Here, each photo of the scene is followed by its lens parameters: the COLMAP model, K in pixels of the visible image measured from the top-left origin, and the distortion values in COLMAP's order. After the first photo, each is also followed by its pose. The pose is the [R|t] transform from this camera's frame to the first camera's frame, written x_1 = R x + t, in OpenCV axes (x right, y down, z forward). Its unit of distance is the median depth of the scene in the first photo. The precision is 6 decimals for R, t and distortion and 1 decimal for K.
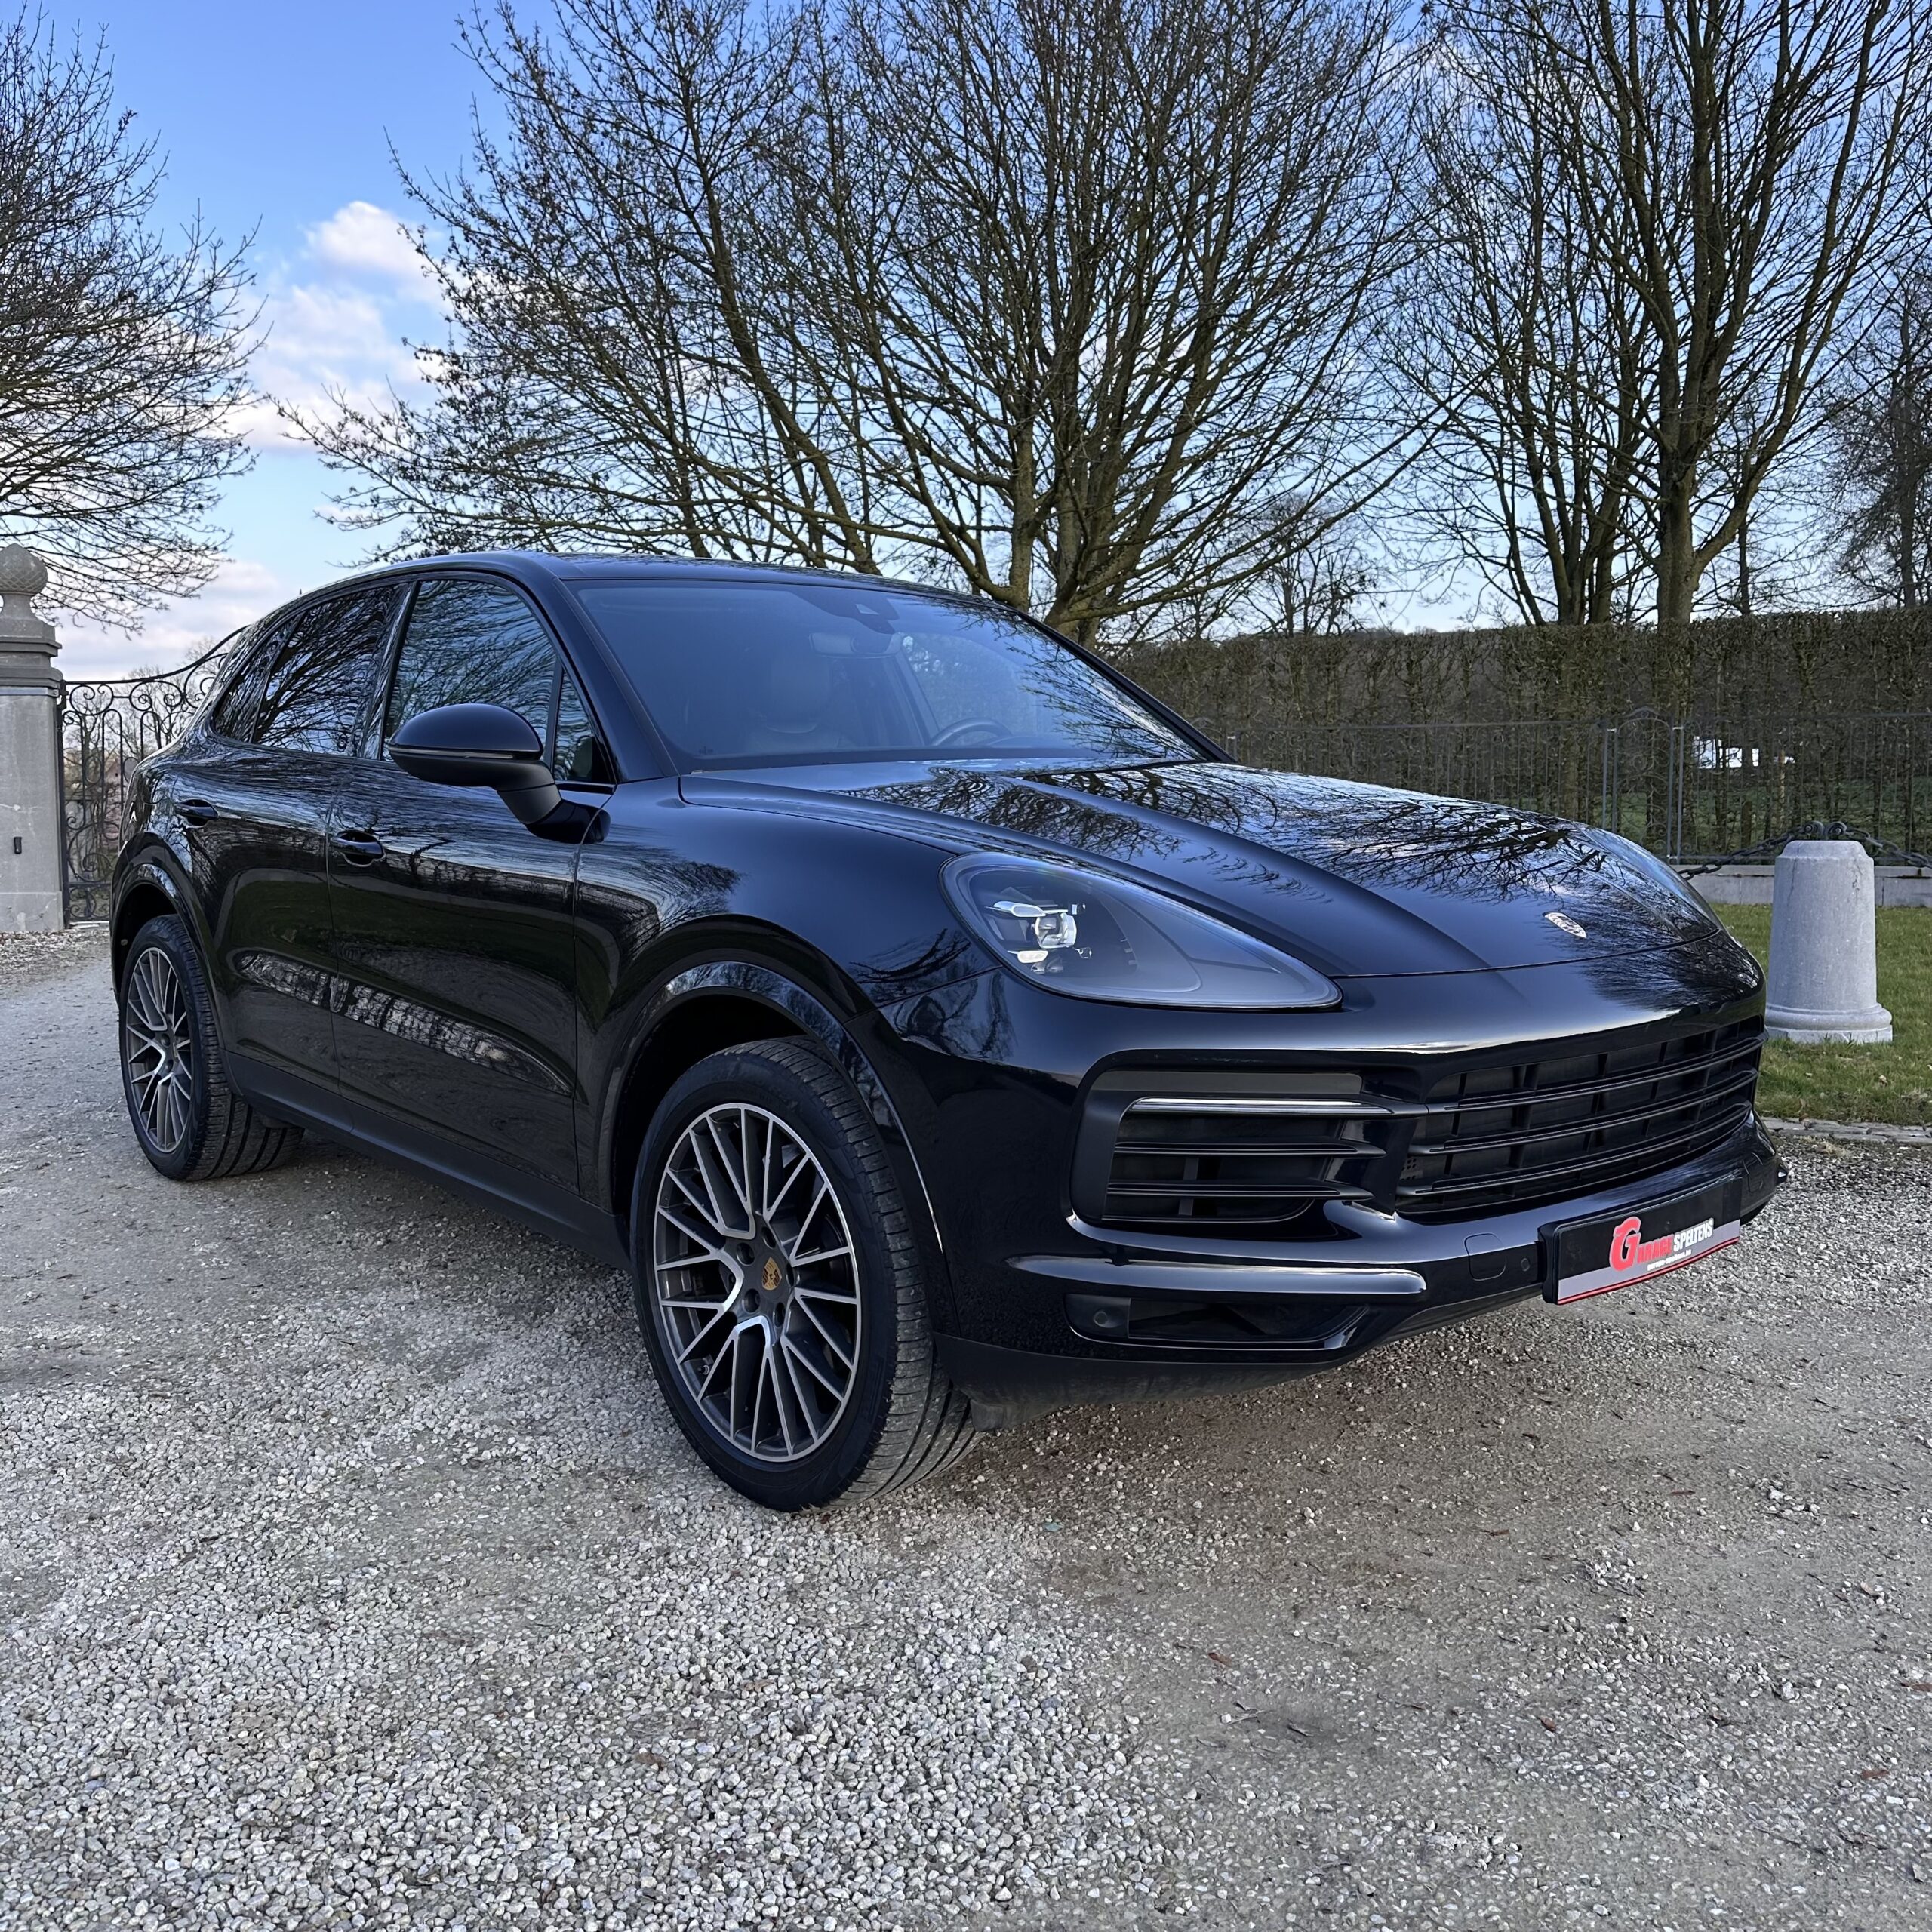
lens RADIAL K [[1871.9, 0, 986.1], [0, 1871.9, 997.1], [0, 0, 1]] dist [0.156348, -0.332034]
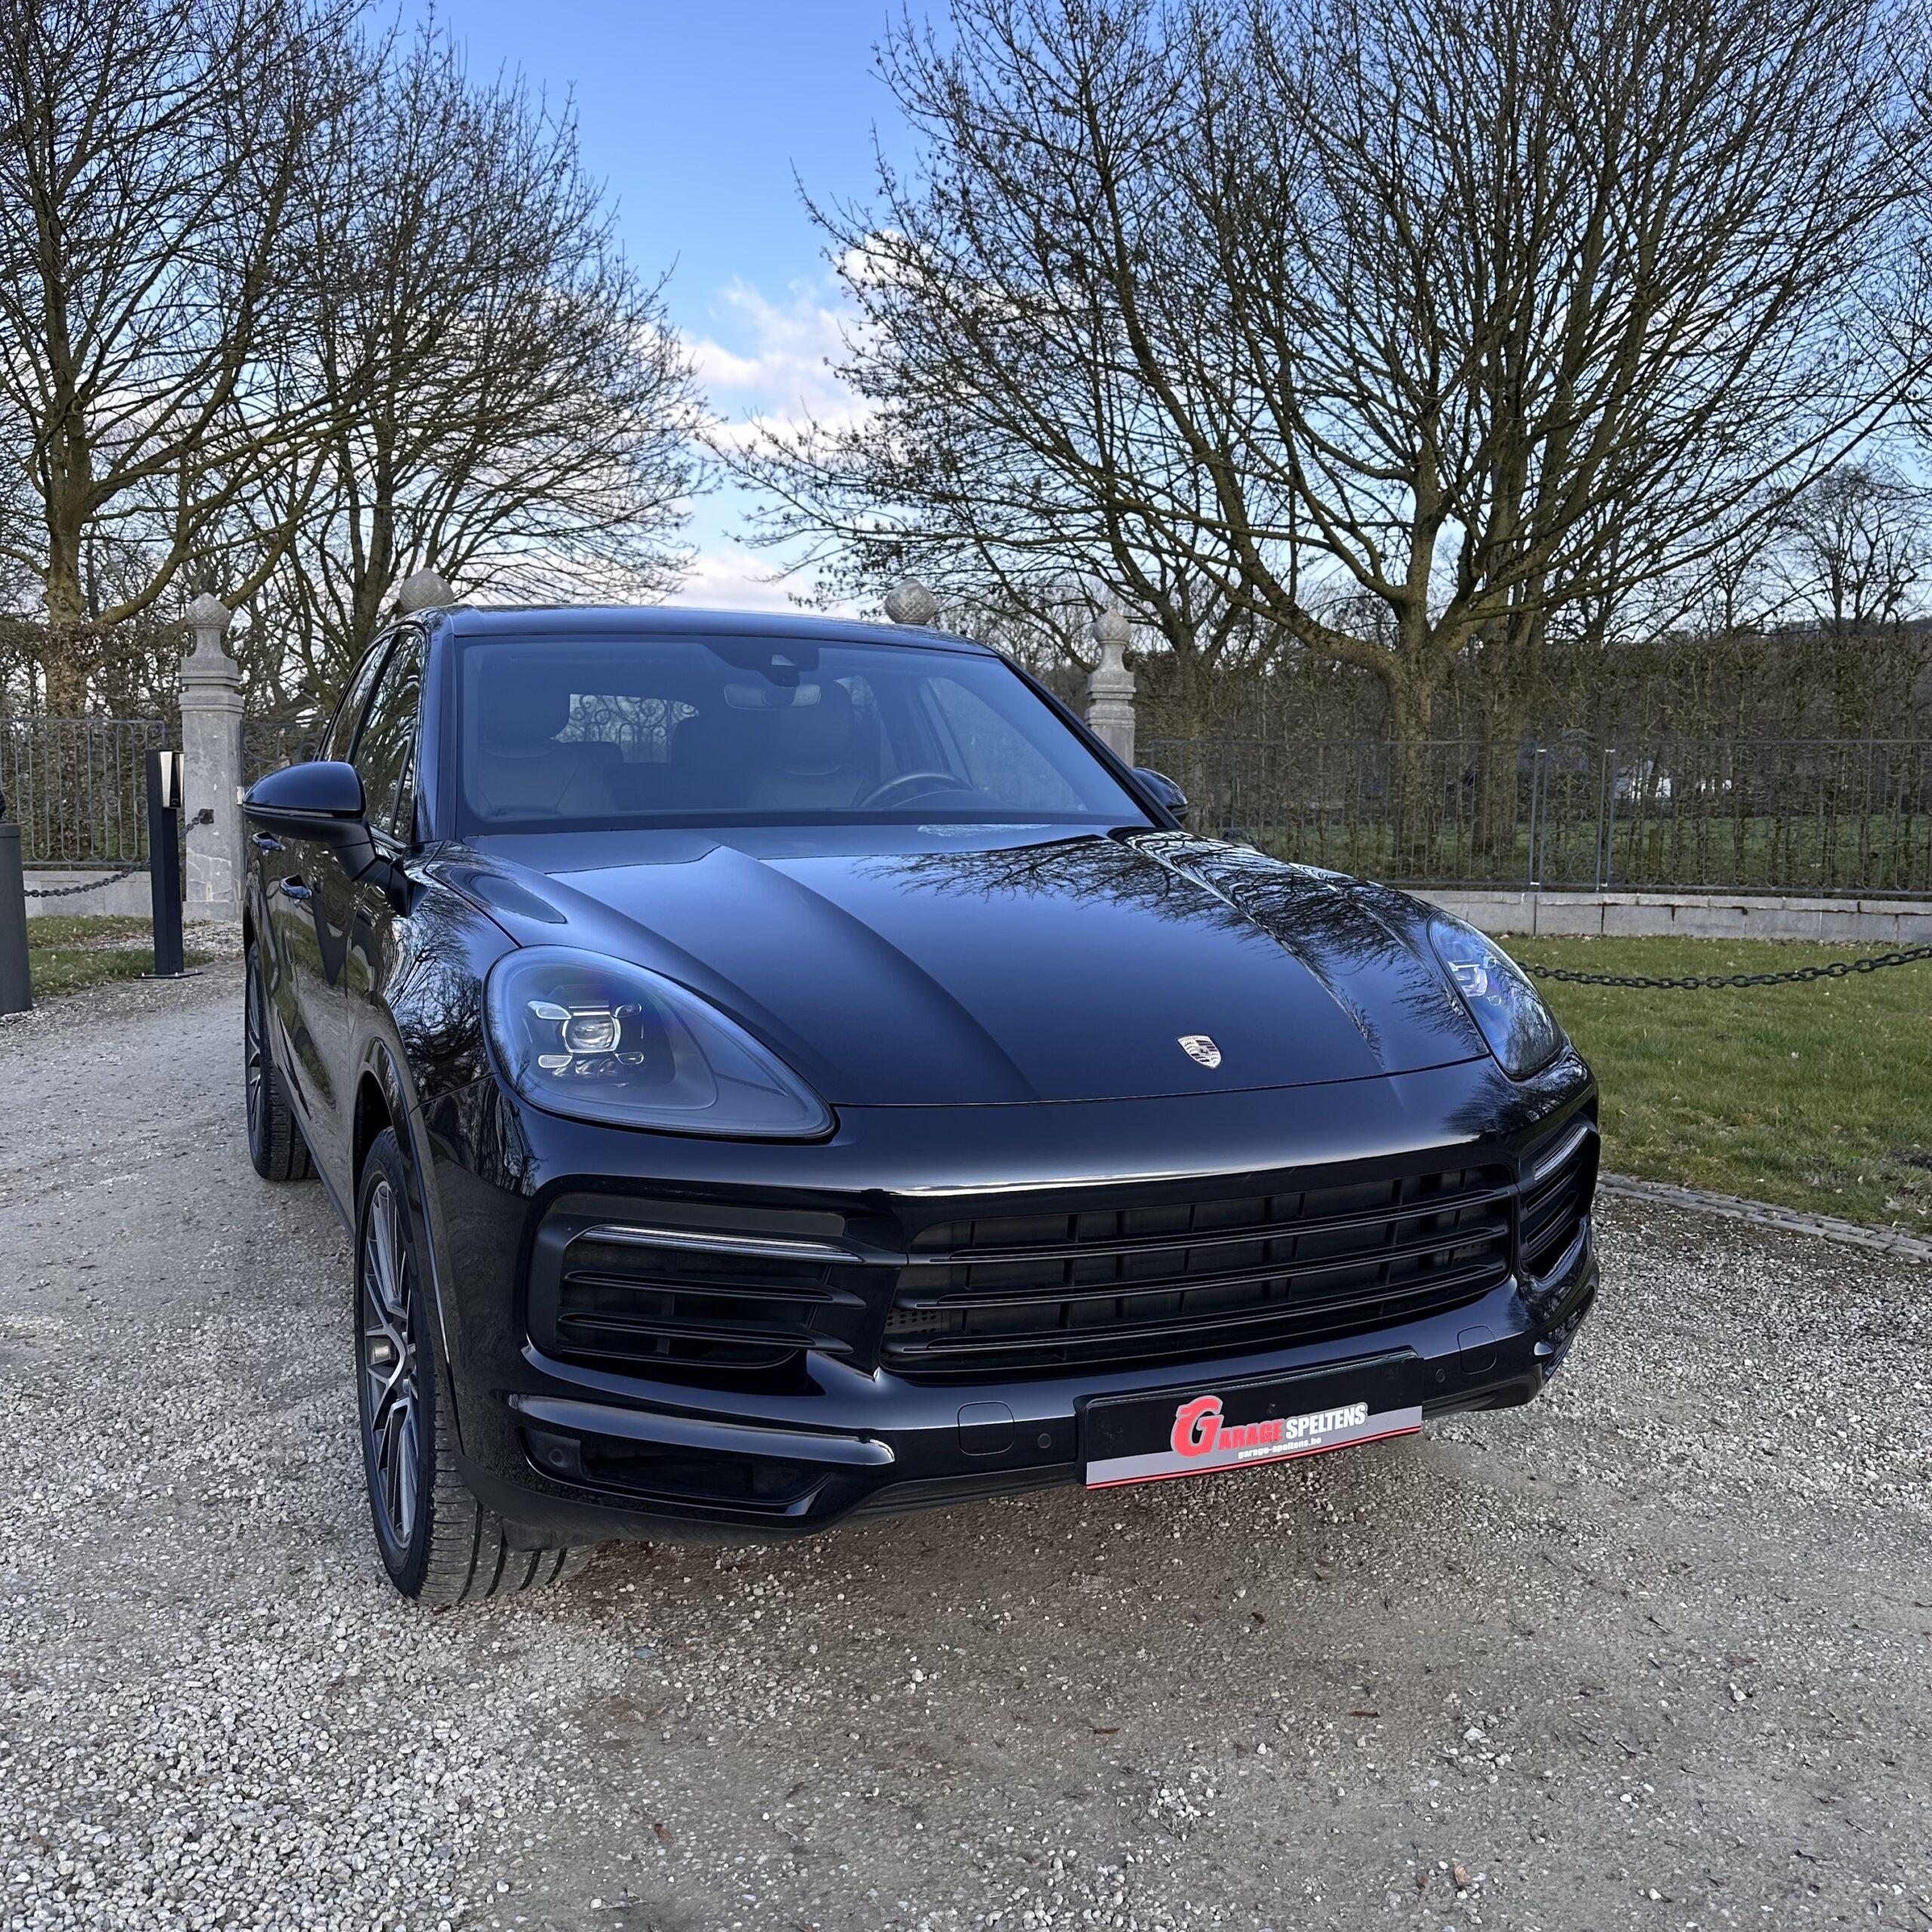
lens RADIAL K [[1893.6, 0, 1091.4], [0, 1893.6, 998.6], [0, 0, 1]] dist [0.214662, -0.658517]
pose [[0.952848, 0.048000, -0.299628, 0.526441], [-0.044781, 0.998842, 0.017605, -0.076444], [0.300126, -0.003357, 0.953894, 0.146881]]
